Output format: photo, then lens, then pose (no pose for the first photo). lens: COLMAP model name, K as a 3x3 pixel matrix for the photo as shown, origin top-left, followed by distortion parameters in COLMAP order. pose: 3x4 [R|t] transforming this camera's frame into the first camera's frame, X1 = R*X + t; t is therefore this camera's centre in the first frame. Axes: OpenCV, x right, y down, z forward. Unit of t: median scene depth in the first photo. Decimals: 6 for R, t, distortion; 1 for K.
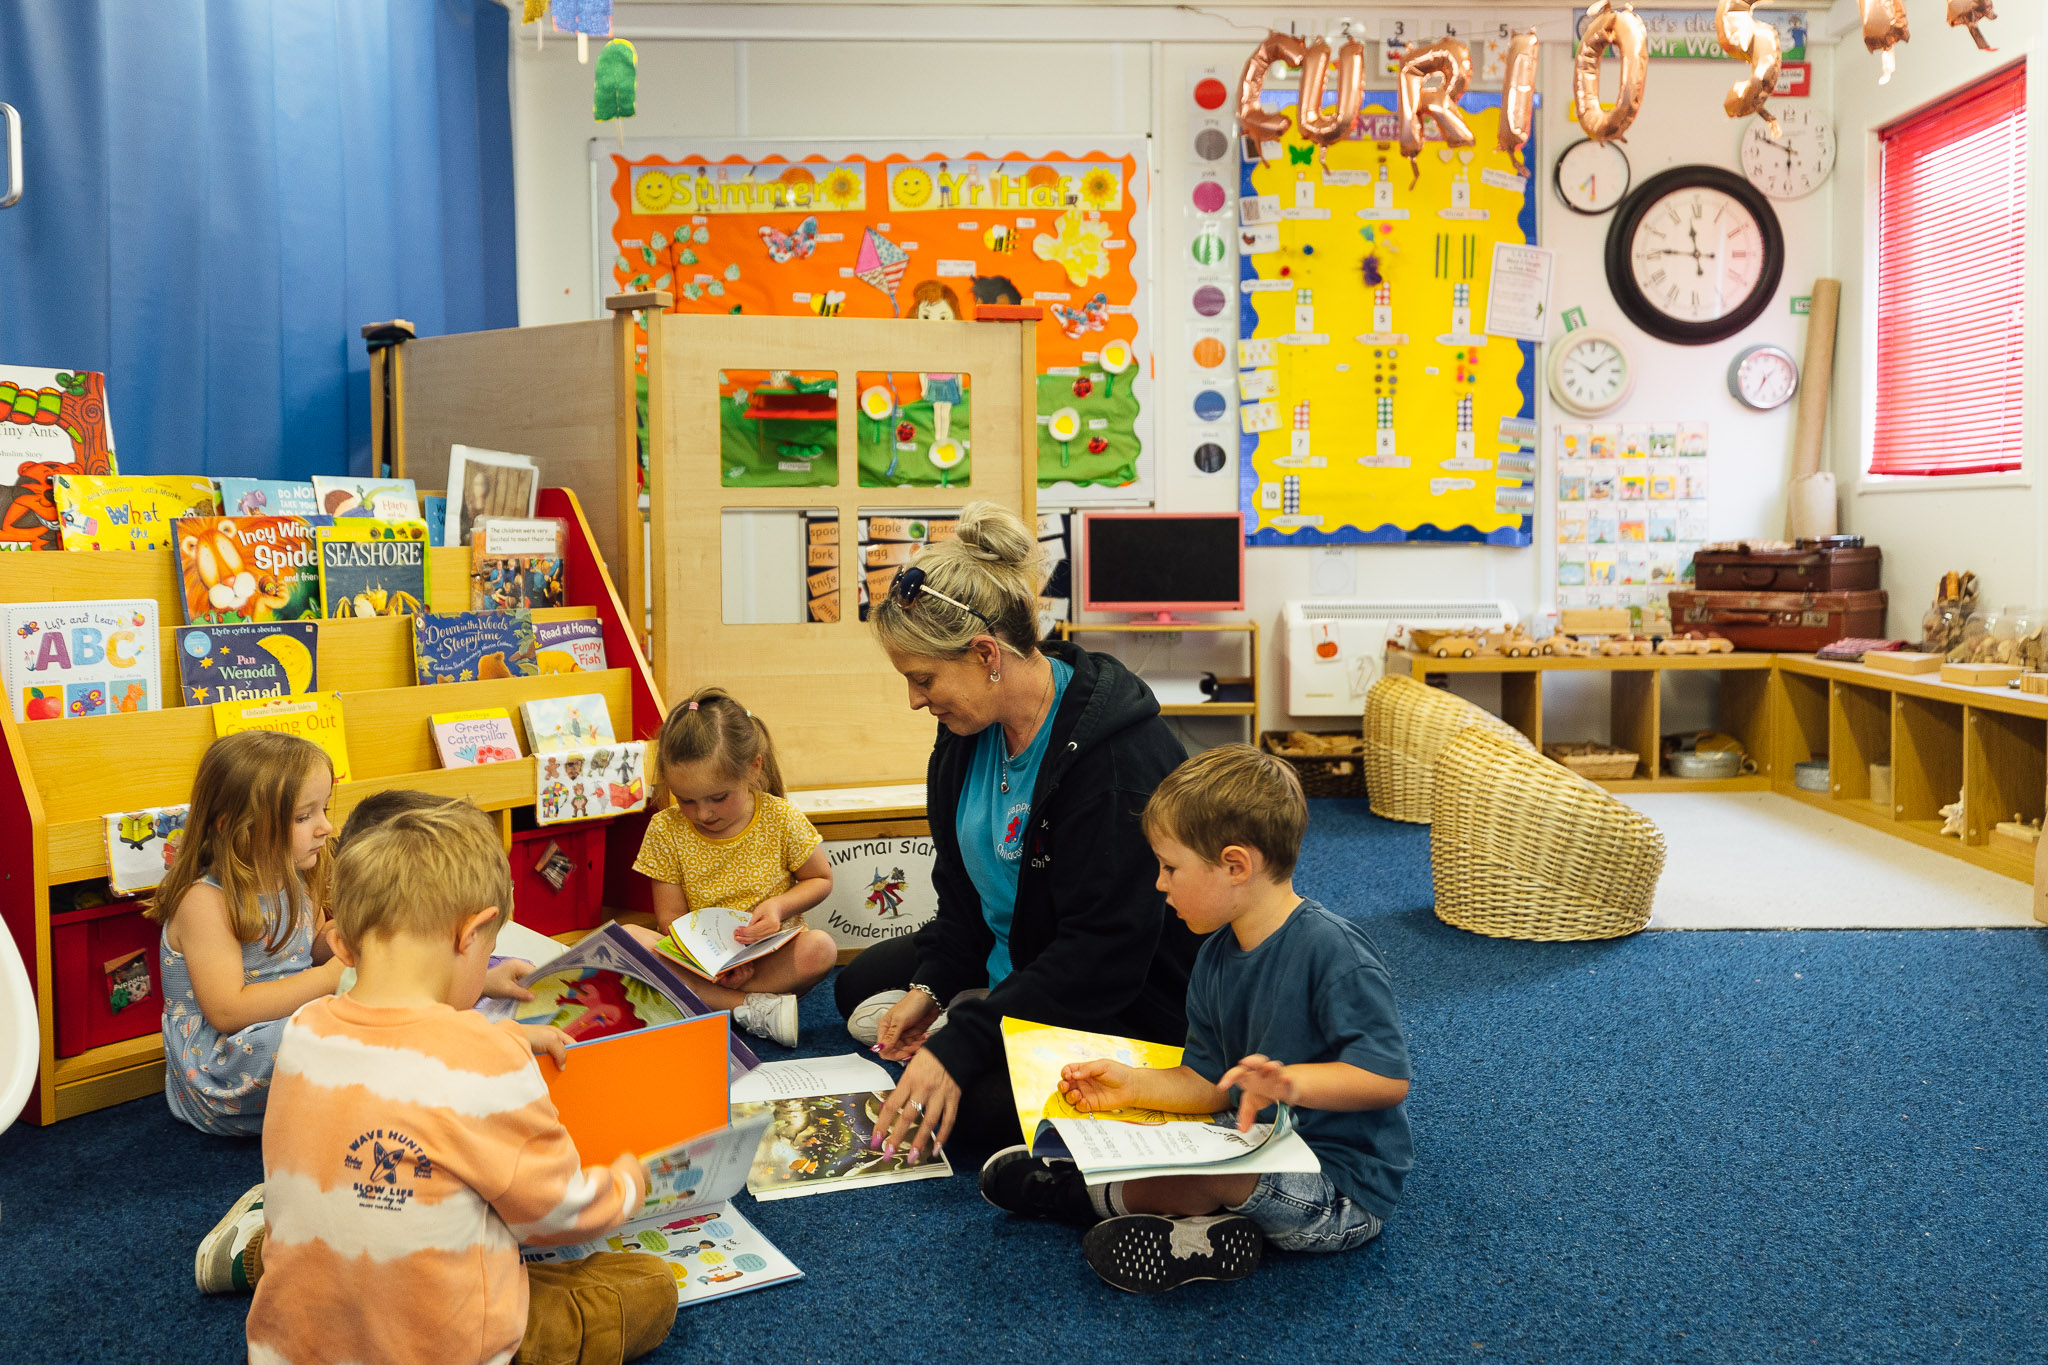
lens RADIAL K [[1708.2, 0, 1044.8], [0, 1708.2, 612.1], [0, 0, 1]] dist [-0.008384, 0.001038]
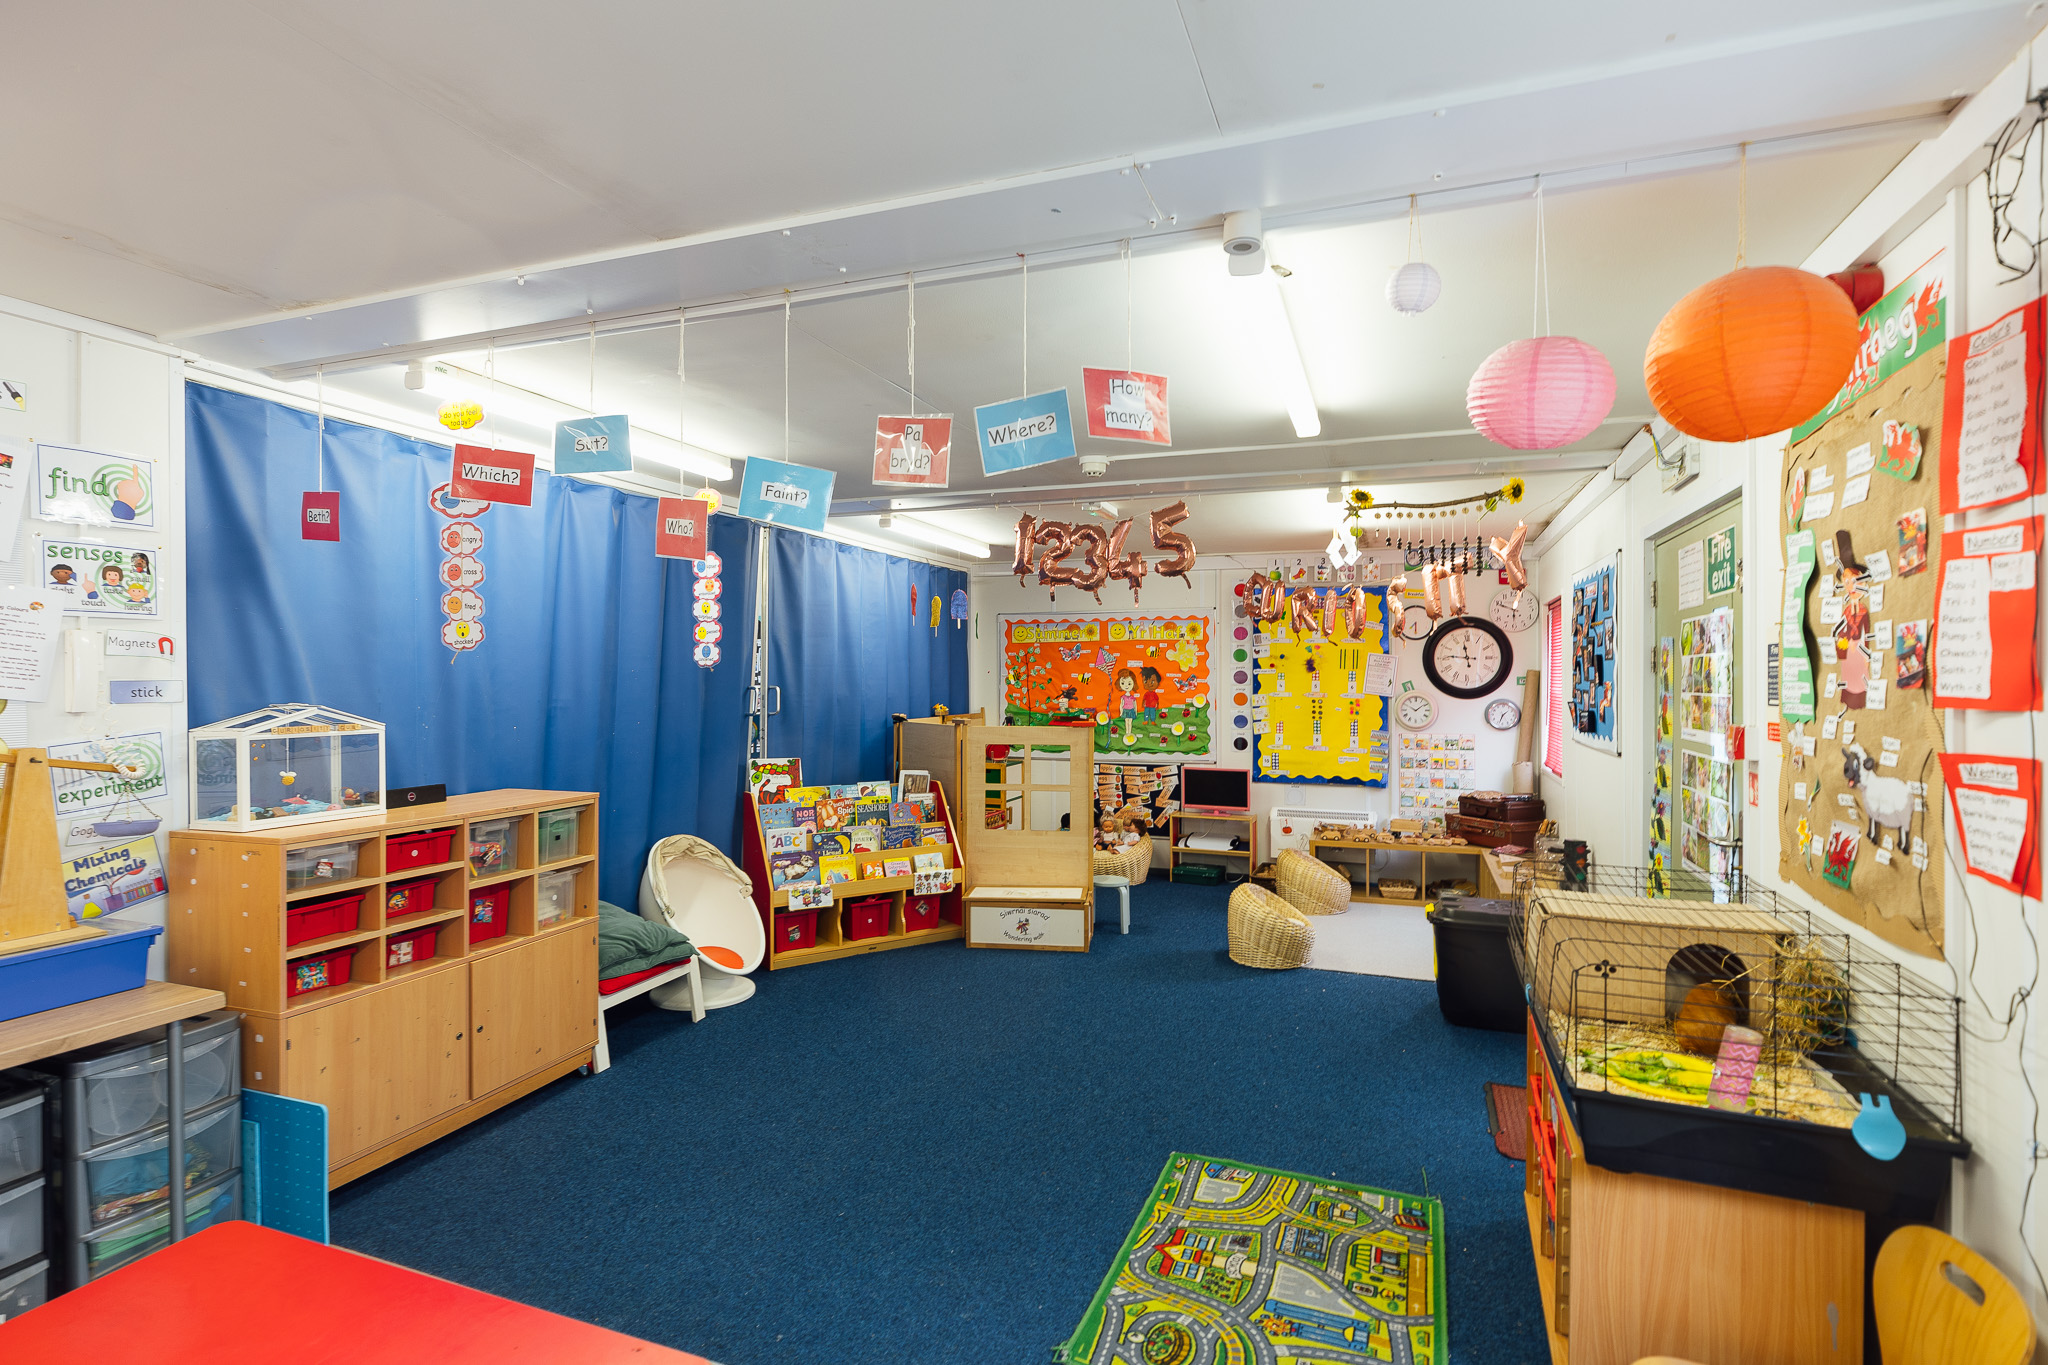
lens RADIAL K [[1014.3, 0, 1023.7], [0, 1014.3, 683.6], [0, 0, 1]] dist [-0.018479, -0.000054]
pose [[0.926467, 0.012522, -0.376168, 0.346944], [-0.024162, 0.999364, -0.026241, -0.130812], [0.375600, 0.033400, 0.926180, -0.403944]]
